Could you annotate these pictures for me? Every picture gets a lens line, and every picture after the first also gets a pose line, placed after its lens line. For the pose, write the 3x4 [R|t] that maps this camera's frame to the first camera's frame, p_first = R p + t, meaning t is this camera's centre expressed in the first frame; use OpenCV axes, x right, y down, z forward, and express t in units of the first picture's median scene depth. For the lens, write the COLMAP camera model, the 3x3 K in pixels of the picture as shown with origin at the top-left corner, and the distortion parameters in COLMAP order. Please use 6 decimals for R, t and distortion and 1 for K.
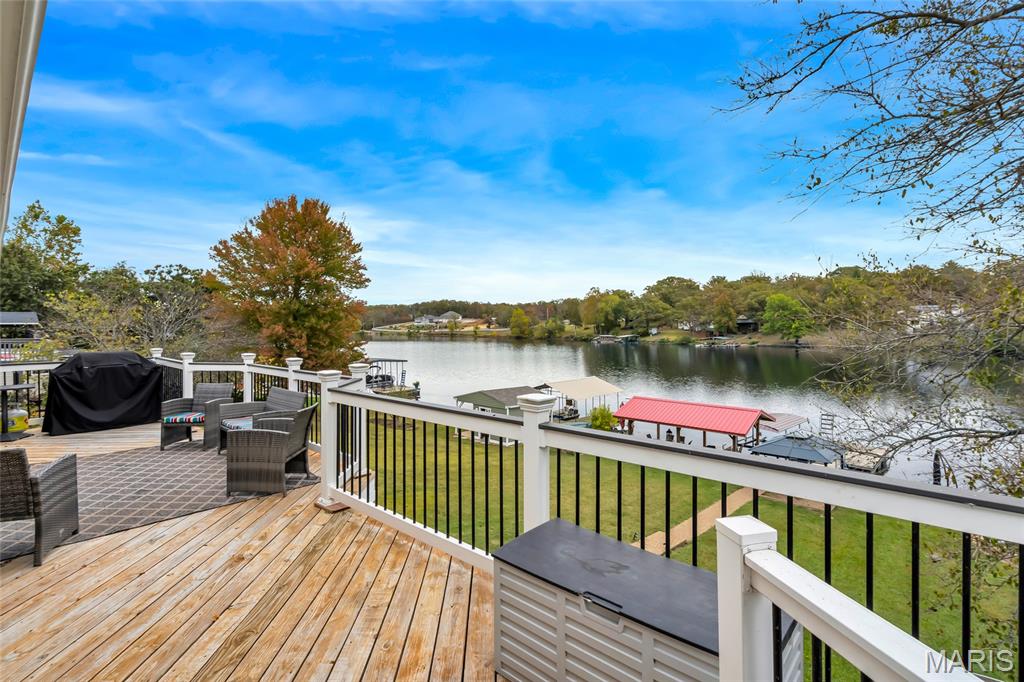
lens RADIAL K [[471.3, 0, 516.7], [0, 471.3, 331.7], [0, 0, 1]] dist [-0.000894, 0.002341]
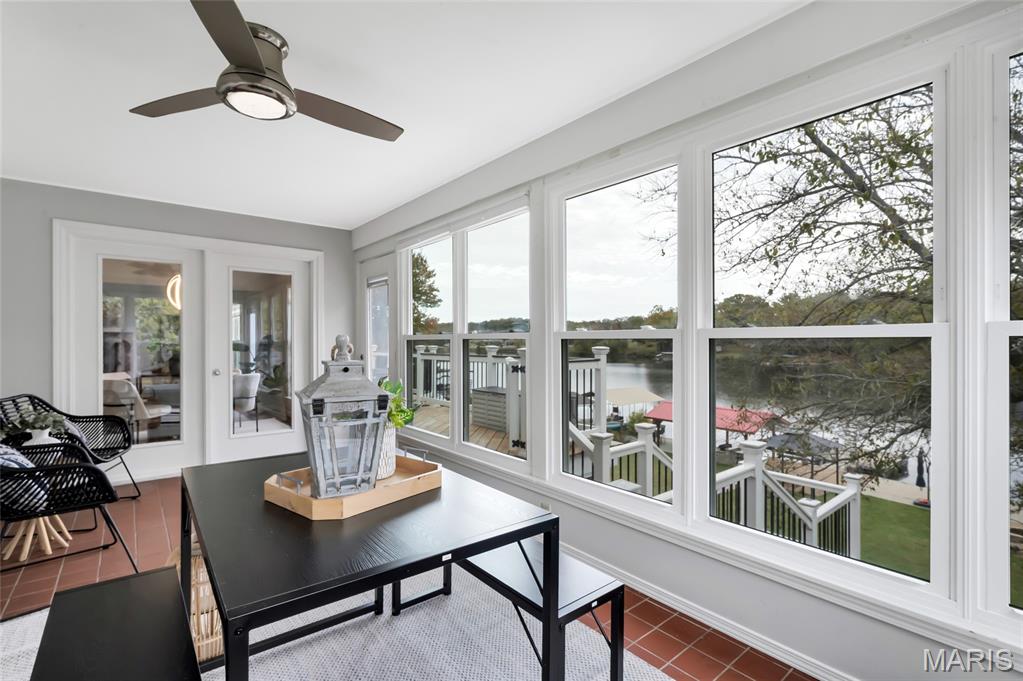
lens RADIAL K [[470.8, 0, 512.7], [0, 470.8, 342.8], [0, 0, 1]] dist [-0.000894, 0.002341]
pose [[0.986098, 0.005697, -0.166066, 0.056116], [-0.008575, 0.999825, -0.016618, 0.013882], [0.165942, 0.017811, 0.985975, -0.123407]]
